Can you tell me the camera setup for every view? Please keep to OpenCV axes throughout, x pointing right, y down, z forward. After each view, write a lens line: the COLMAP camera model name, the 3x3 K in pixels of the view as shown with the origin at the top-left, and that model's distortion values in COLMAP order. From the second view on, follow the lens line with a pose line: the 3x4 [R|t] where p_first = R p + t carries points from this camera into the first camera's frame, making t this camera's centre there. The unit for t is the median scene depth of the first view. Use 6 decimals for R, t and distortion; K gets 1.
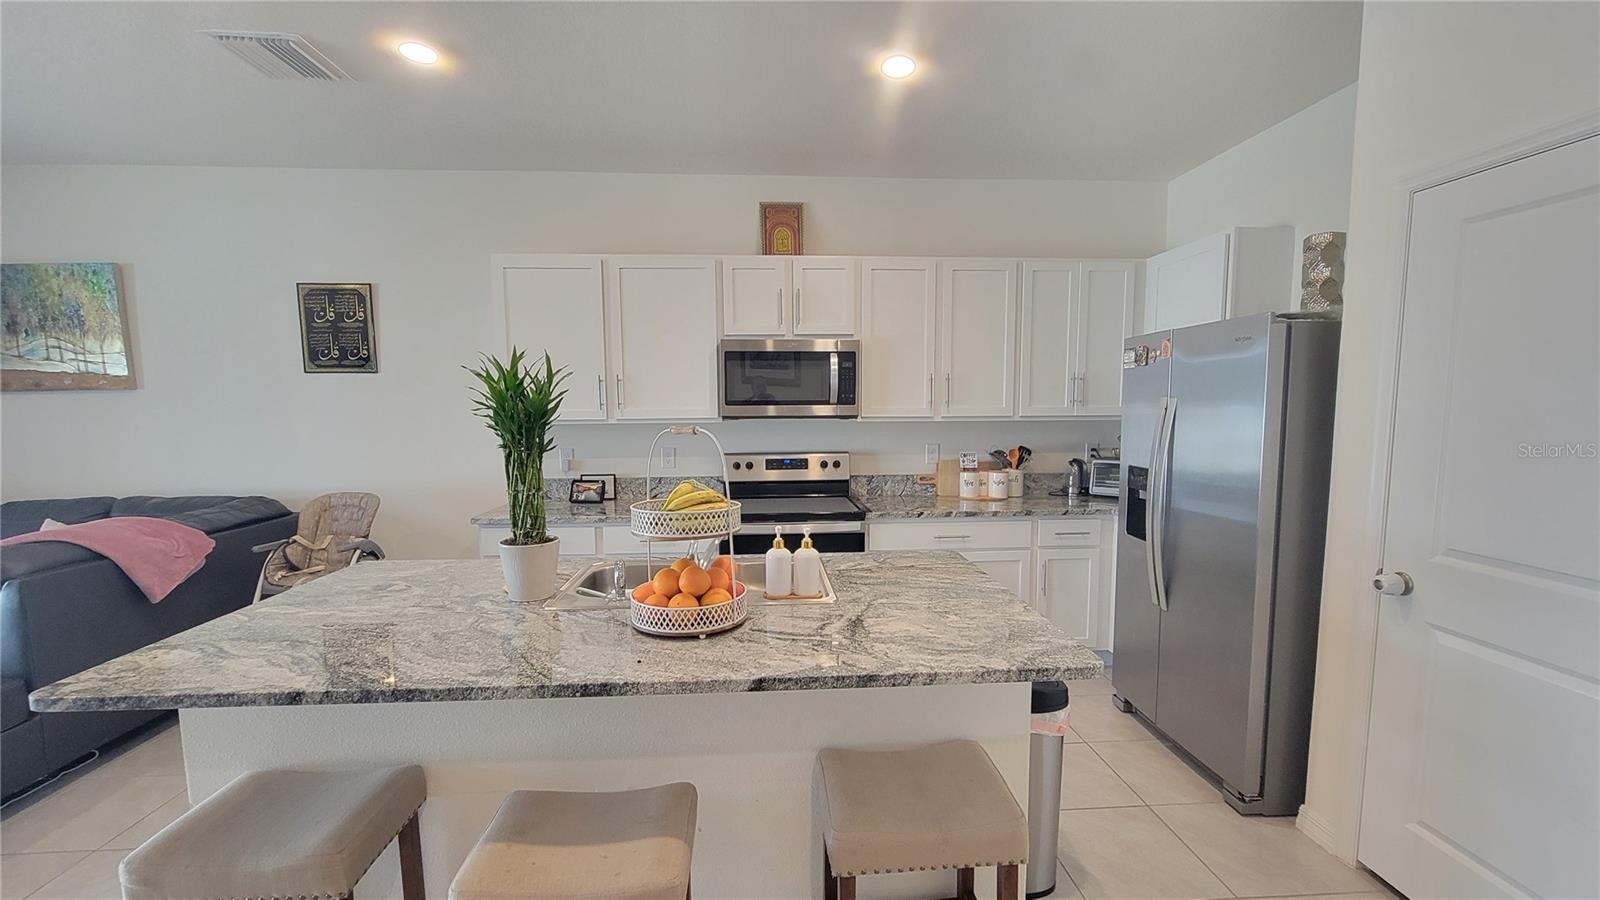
lens RADIAL K [[656.0, 0, 798.3], [0, 656.0, 463.8], [0, 0, 1]] dist [-0.005462, 0.000954]
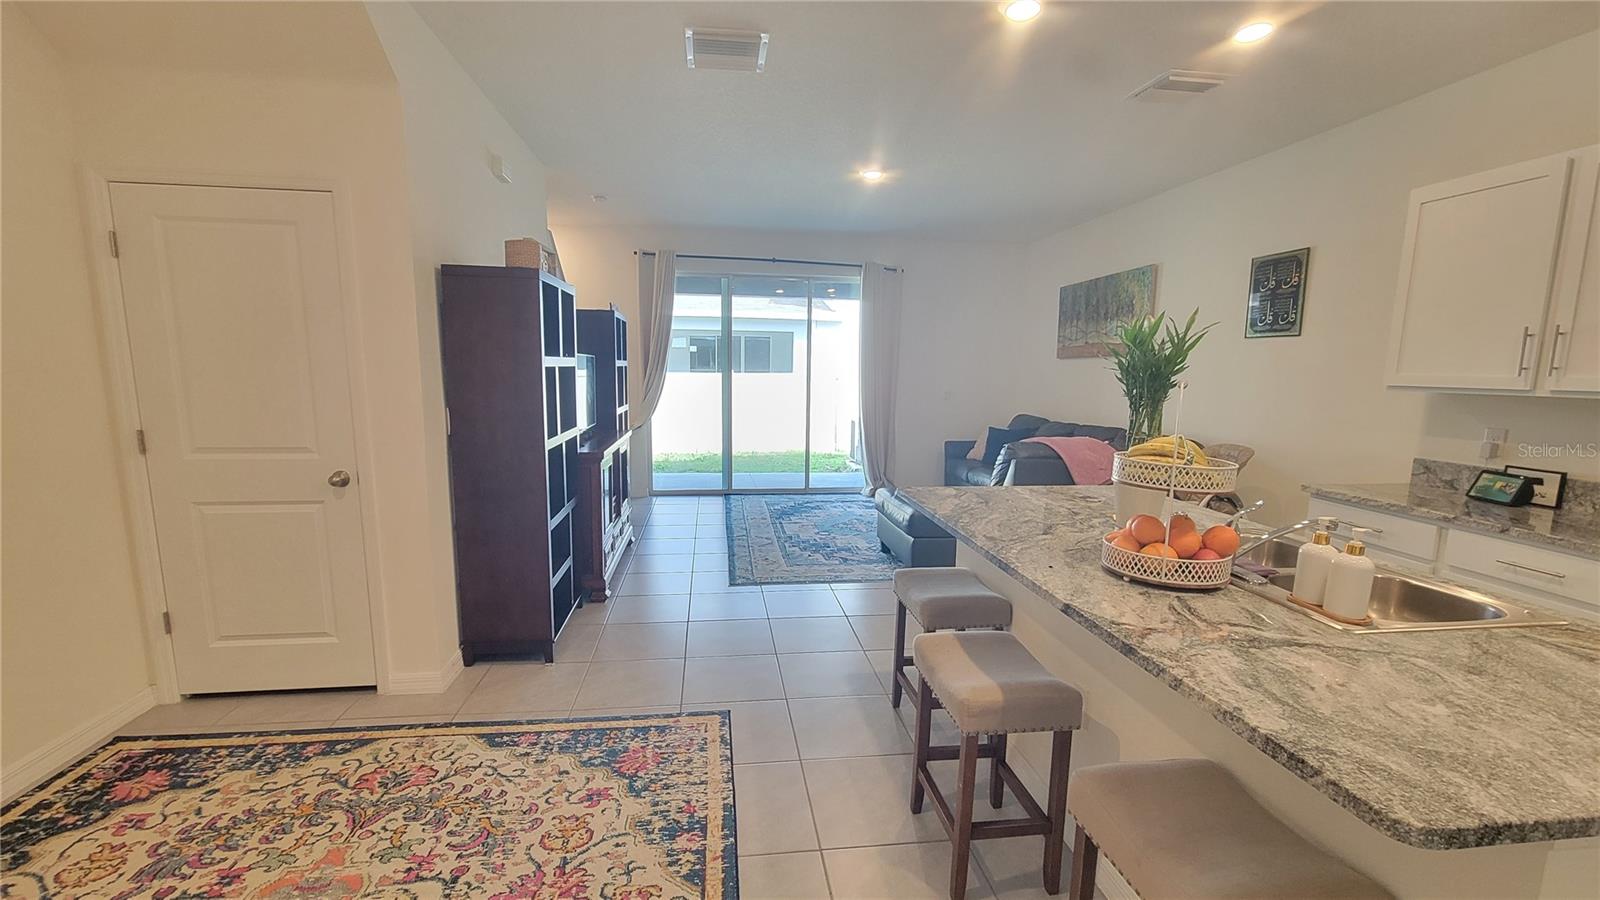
lens RADIAL K [[656.0, 0, 796.1], [0, 656.0, 461.3], [0, 0, 1]] dist [-0.005462, 0.000954]
pose [[0.066448, 0.149445, -0.986535, 0.391528], [-0.108360, 0.983953, 0.141756, -0.006292], [0.991889, 0.097481, 0.081576, 0.176034]]
